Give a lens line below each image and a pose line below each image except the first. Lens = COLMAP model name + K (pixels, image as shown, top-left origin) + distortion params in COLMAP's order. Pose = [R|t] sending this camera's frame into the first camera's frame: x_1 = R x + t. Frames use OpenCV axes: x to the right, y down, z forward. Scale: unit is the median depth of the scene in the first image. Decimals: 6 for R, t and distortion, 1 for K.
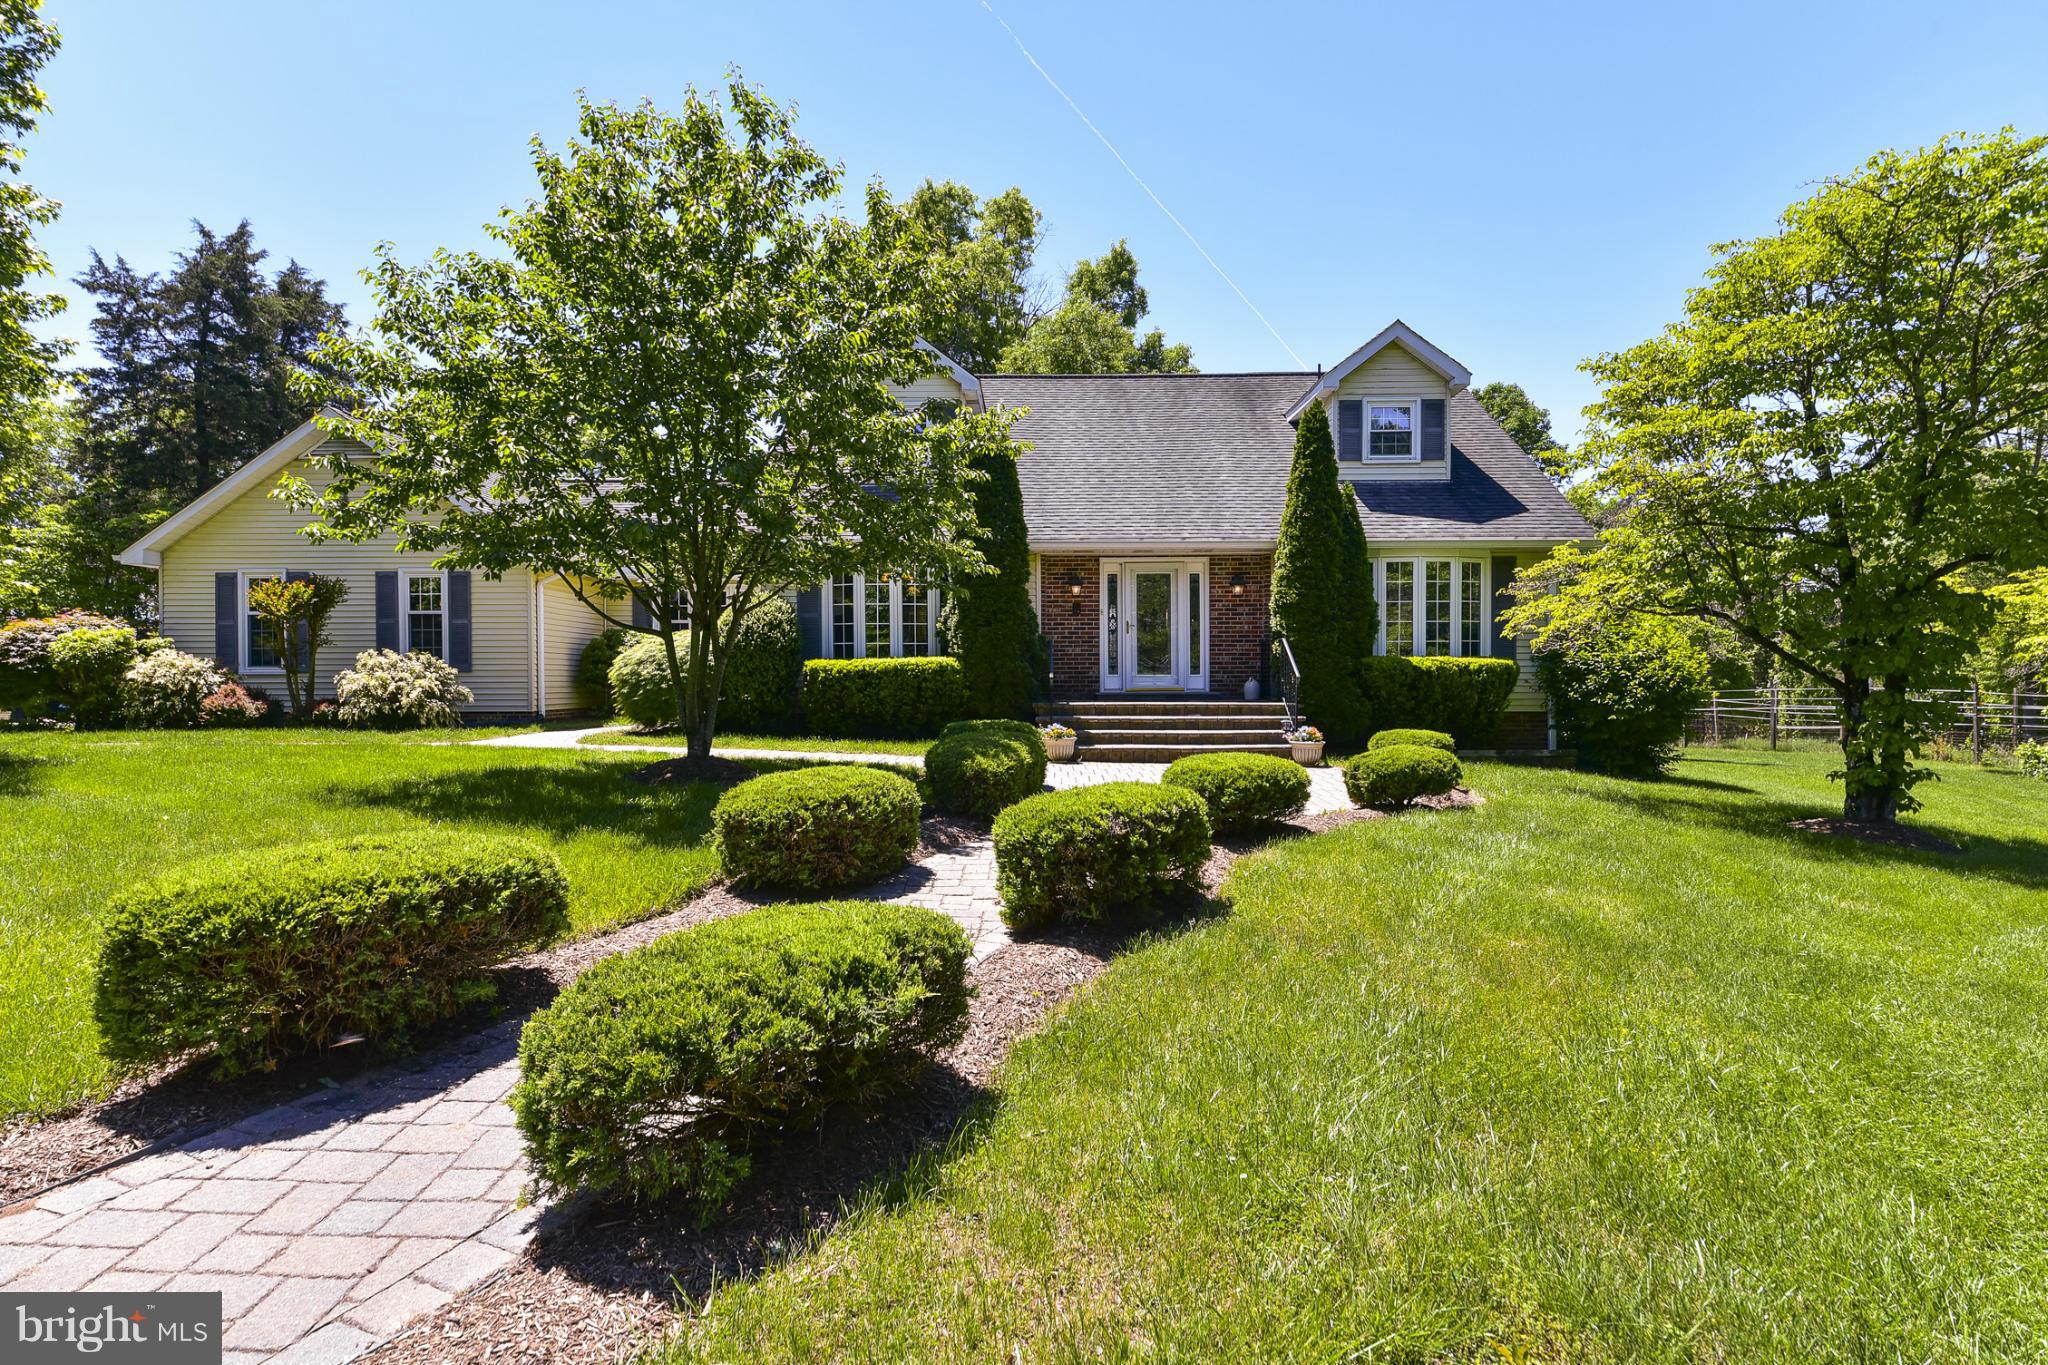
lens RADIAL K [[956.3, 0, 992.1], [0, 956.3, 681.5], [0, 0, 1]] dist [0.035308, -0.031529]
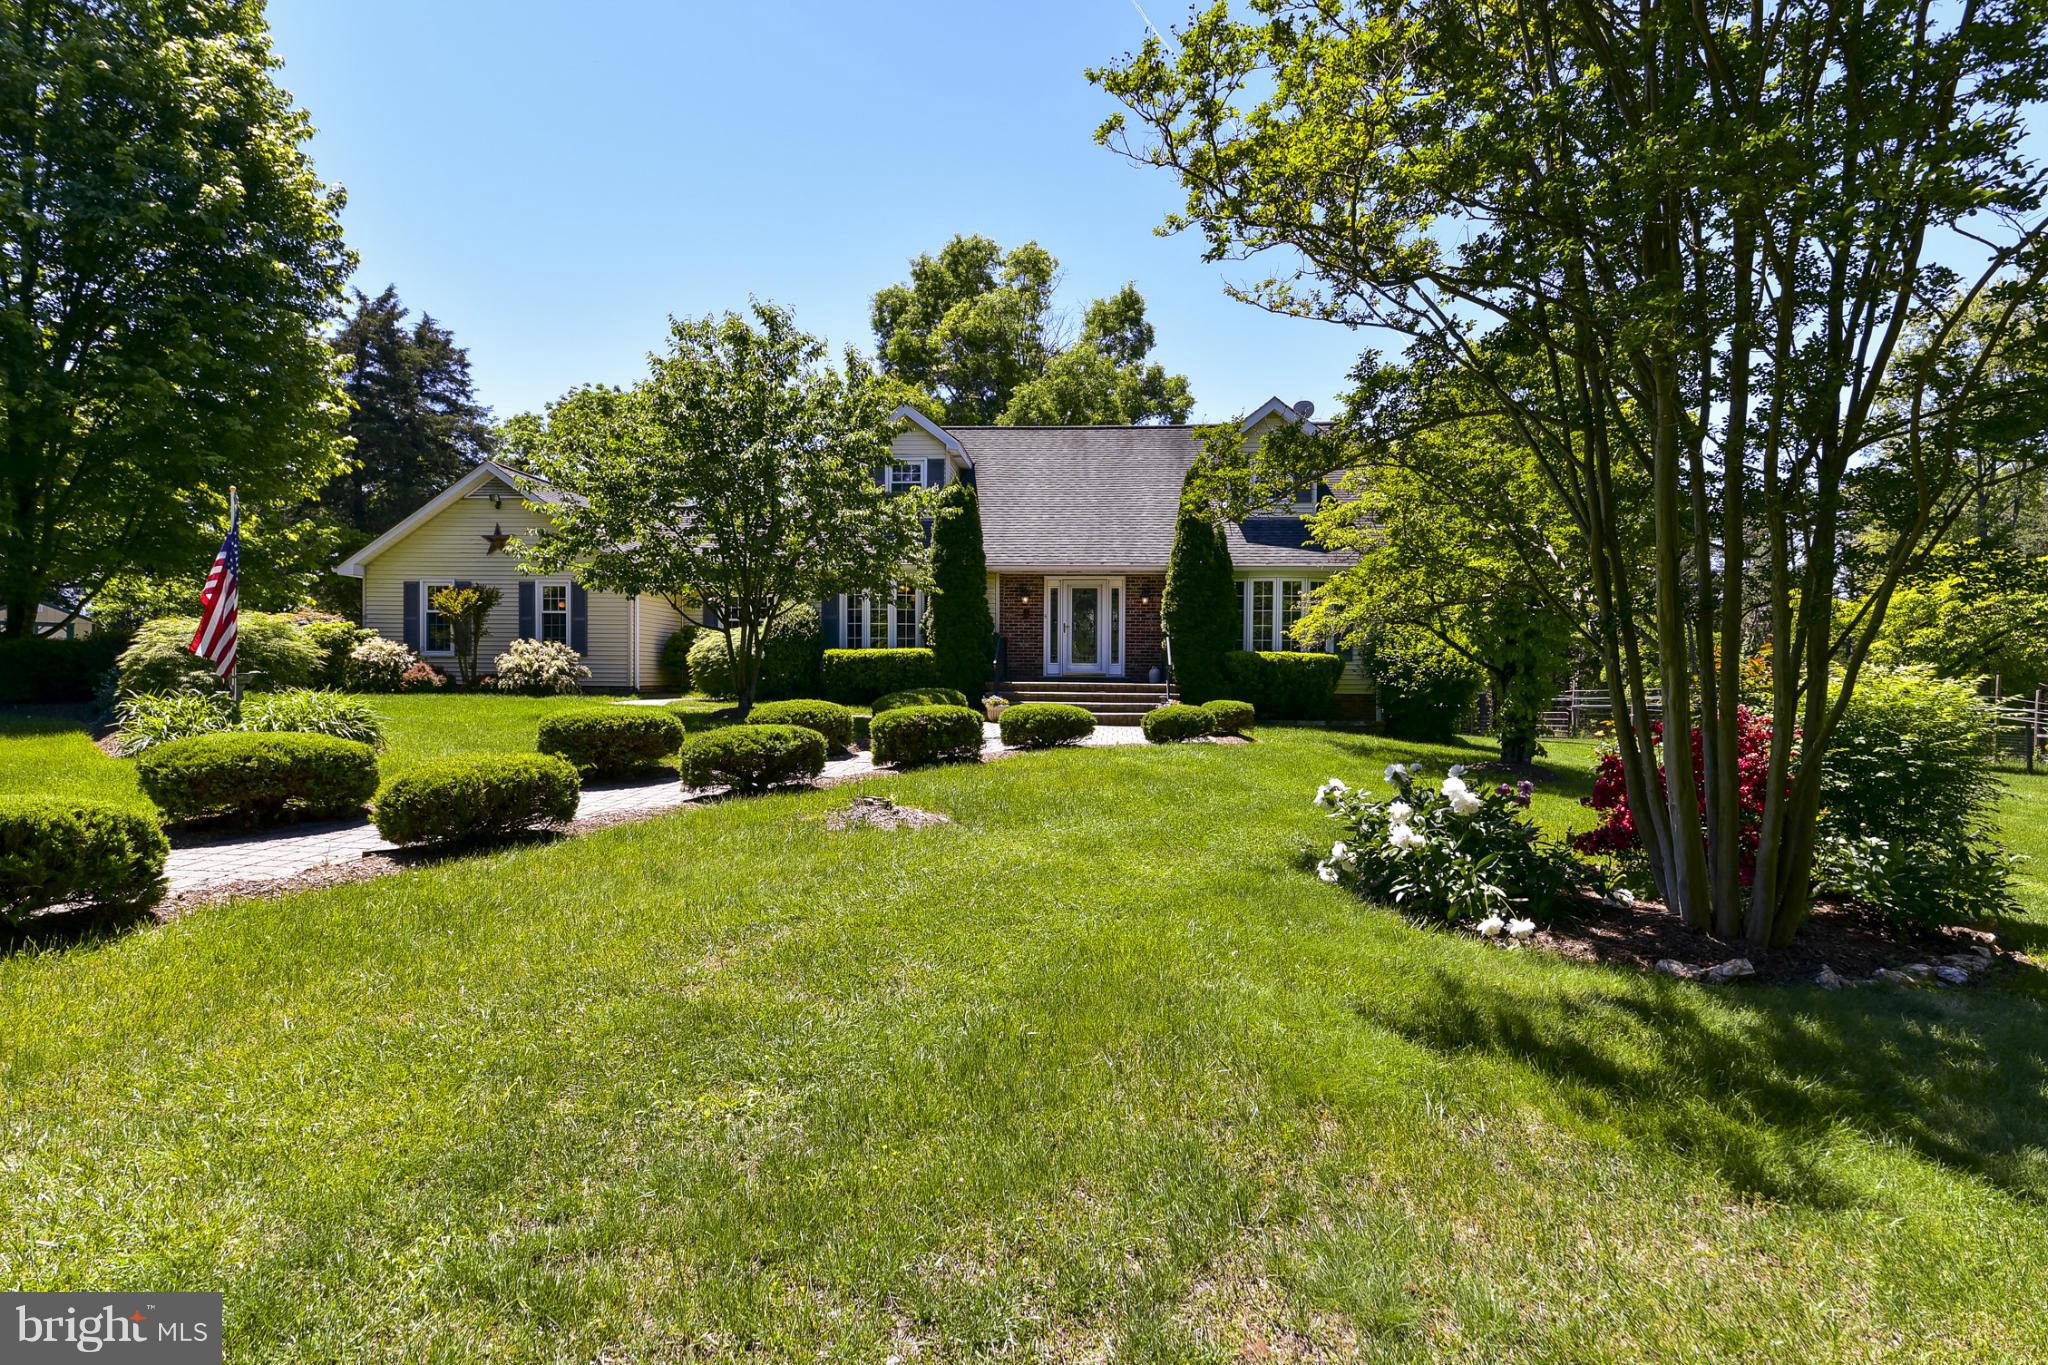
lens RADIAL K [[956.3, 0, 992.1], [0, 956.3, 681.5], [0, 0, 1]] dist [0.035308, -0.031529]
pose [[0.998057, 0.012313, -0.061075, 0.124499], [-0.012077, 0.999918, 0.004226, 0.014492], [0.061122, -0.003480, 0.998124, -0.351755]]
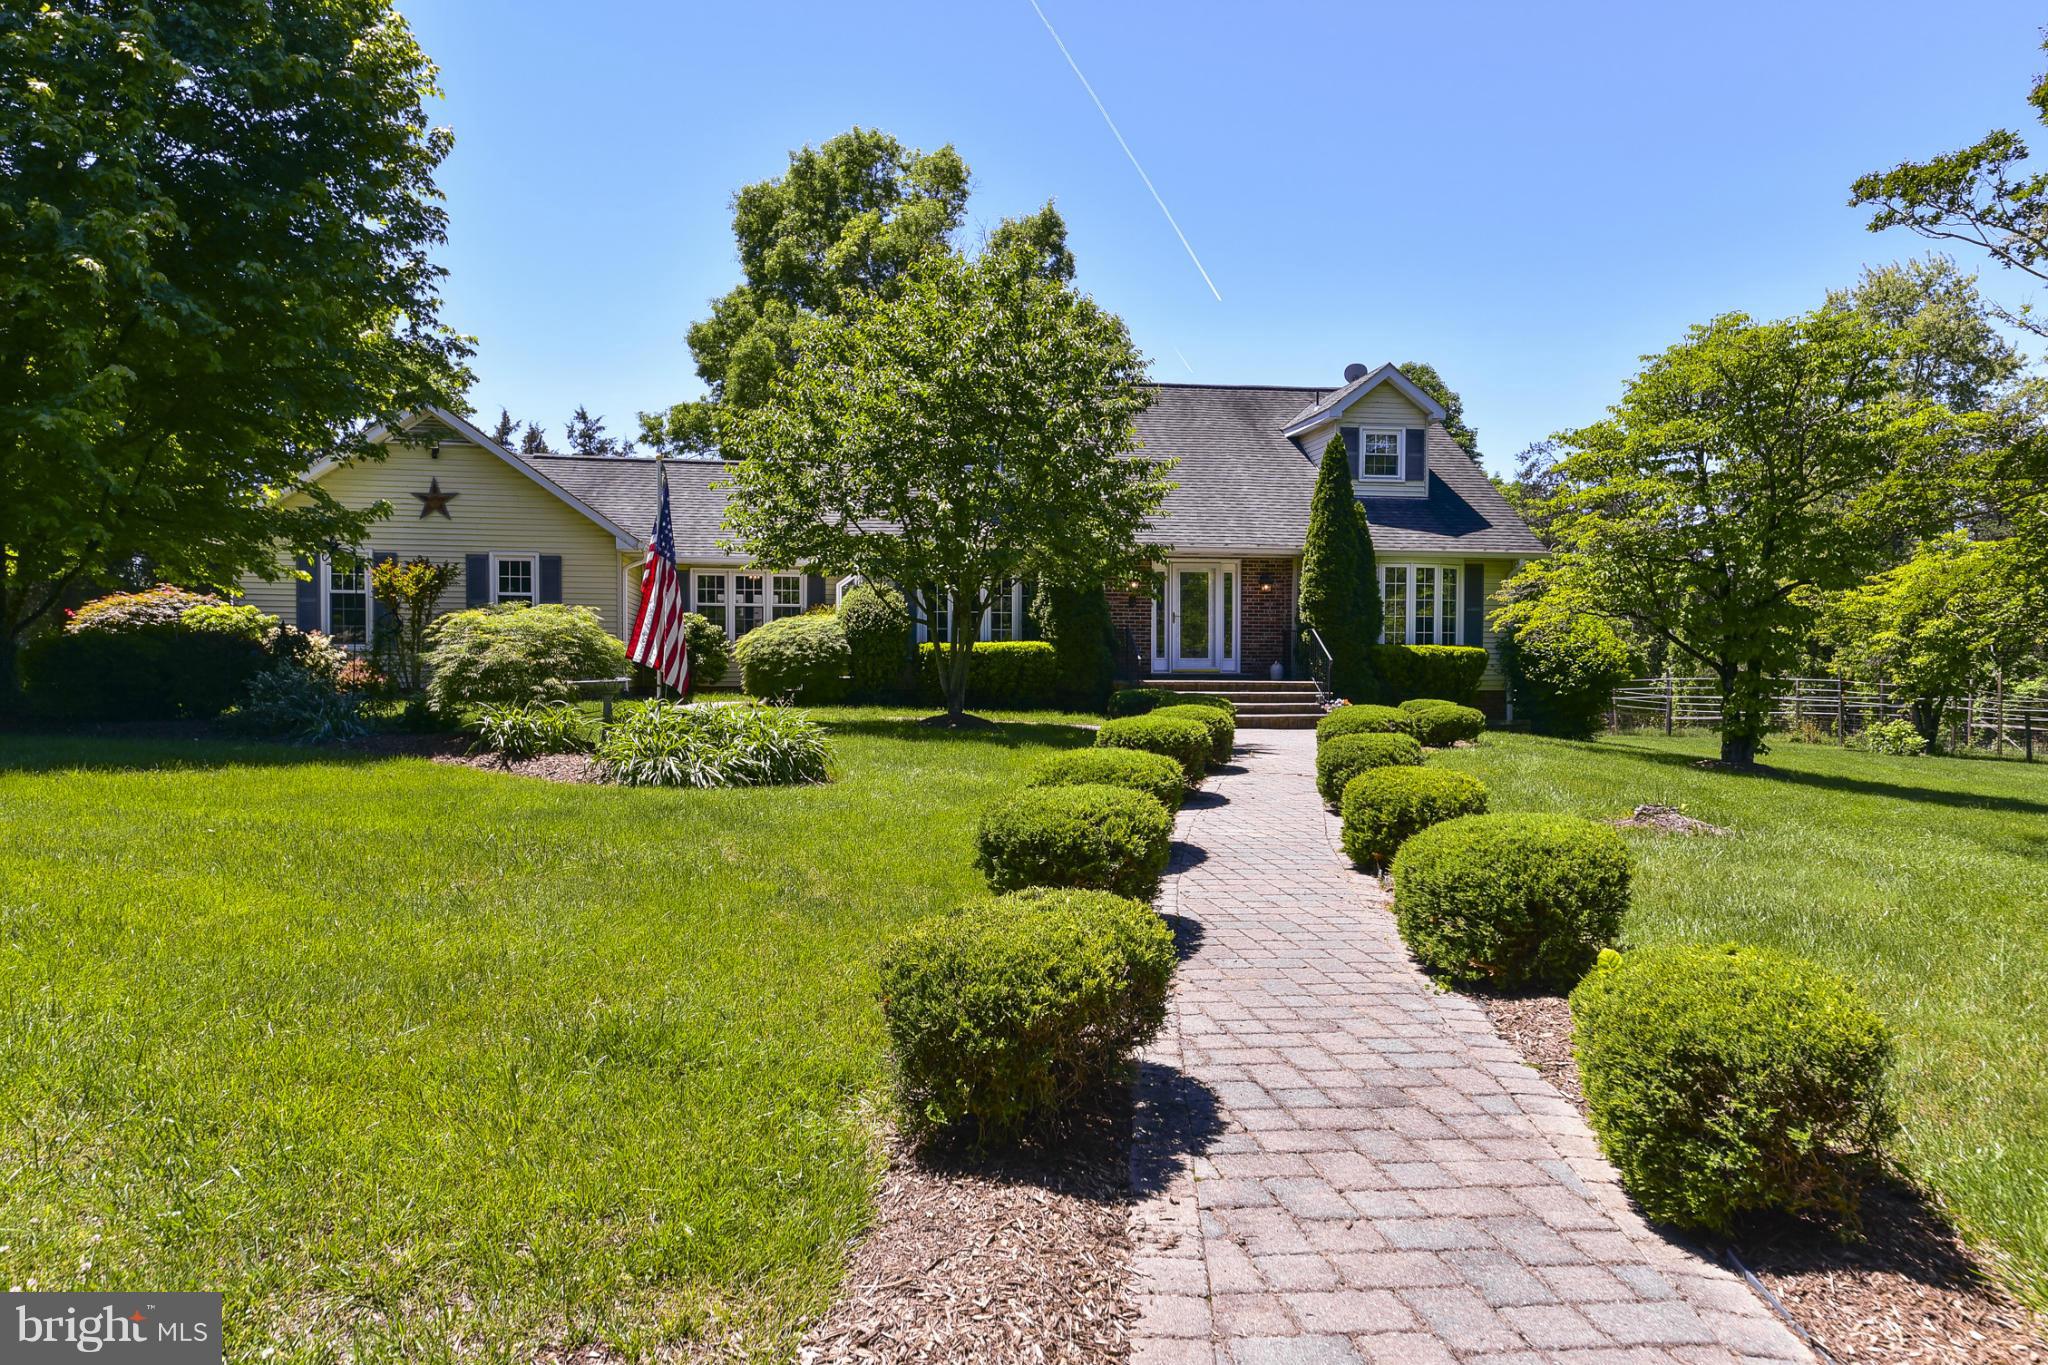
lens RADIAL K [[1184.8, 0, 956.8], [0, 1184.8, 681.6], [0, 0, 1]] dist [0.063805, -0.052547]
pose [[0.988801, 0.004791, 0.149162, -0.341742], [-0.006016, 0.999952, 0.007758, 0.012009], [-0.149118, -0.008569, 0.988782, -0.405030]]
